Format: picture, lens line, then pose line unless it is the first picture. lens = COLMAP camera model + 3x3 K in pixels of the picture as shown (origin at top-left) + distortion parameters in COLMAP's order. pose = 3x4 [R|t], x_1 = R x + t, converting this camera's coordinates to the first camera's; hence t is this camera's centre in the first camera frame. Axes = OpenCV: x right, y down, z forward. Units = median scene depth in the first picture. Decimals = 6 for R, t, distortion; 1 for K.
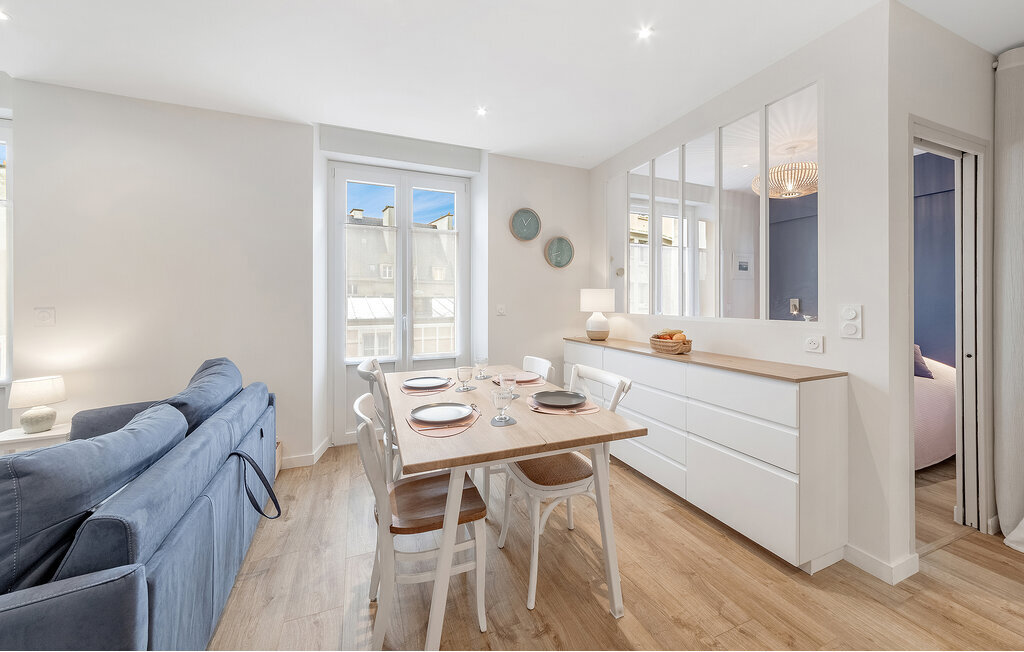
lens RADIAL K [[371.6, 0, 515.9], [0, 371.6, 298.0], [0, 0, 1]] dist [-0.006304, 0.002987]
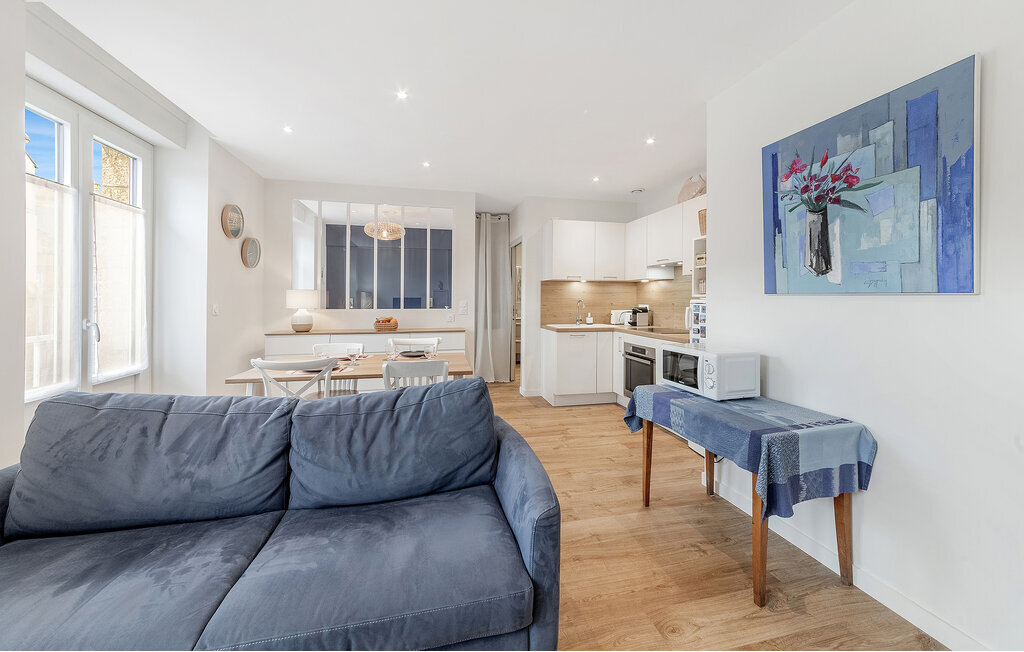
lens RADIAL K [[371.6, 0, 506.1], [0, 371.6, 295.4], [0, 0, 1]] dist [-0.006304, 0.002987]
pose [[0.186153, 0.011876, 0.982449, -1.385902], [-0.008937, 0.999906, -0.010393, 0.001376], [-0.982480, -0.006845, 0.186242, 0.195936]]
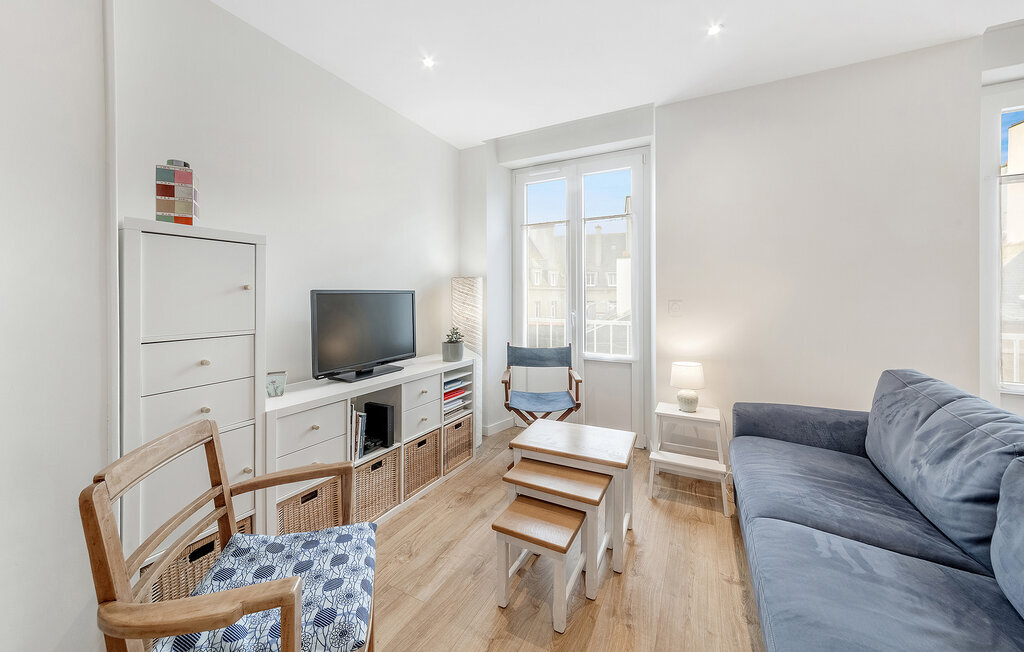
lens RADIAL K [[371.6, 0, 513.3], [0, 371.6, 294.6], [0, 0, 1]] dist [-0.006304, 0.002987]
pose [[0.635047, 0.000475, -0.772473, -0.791870], [0.005159, 0.999975, 0.004856, 0.001244], [0.772456, -0.007069, 0.635029, -0.116353]]
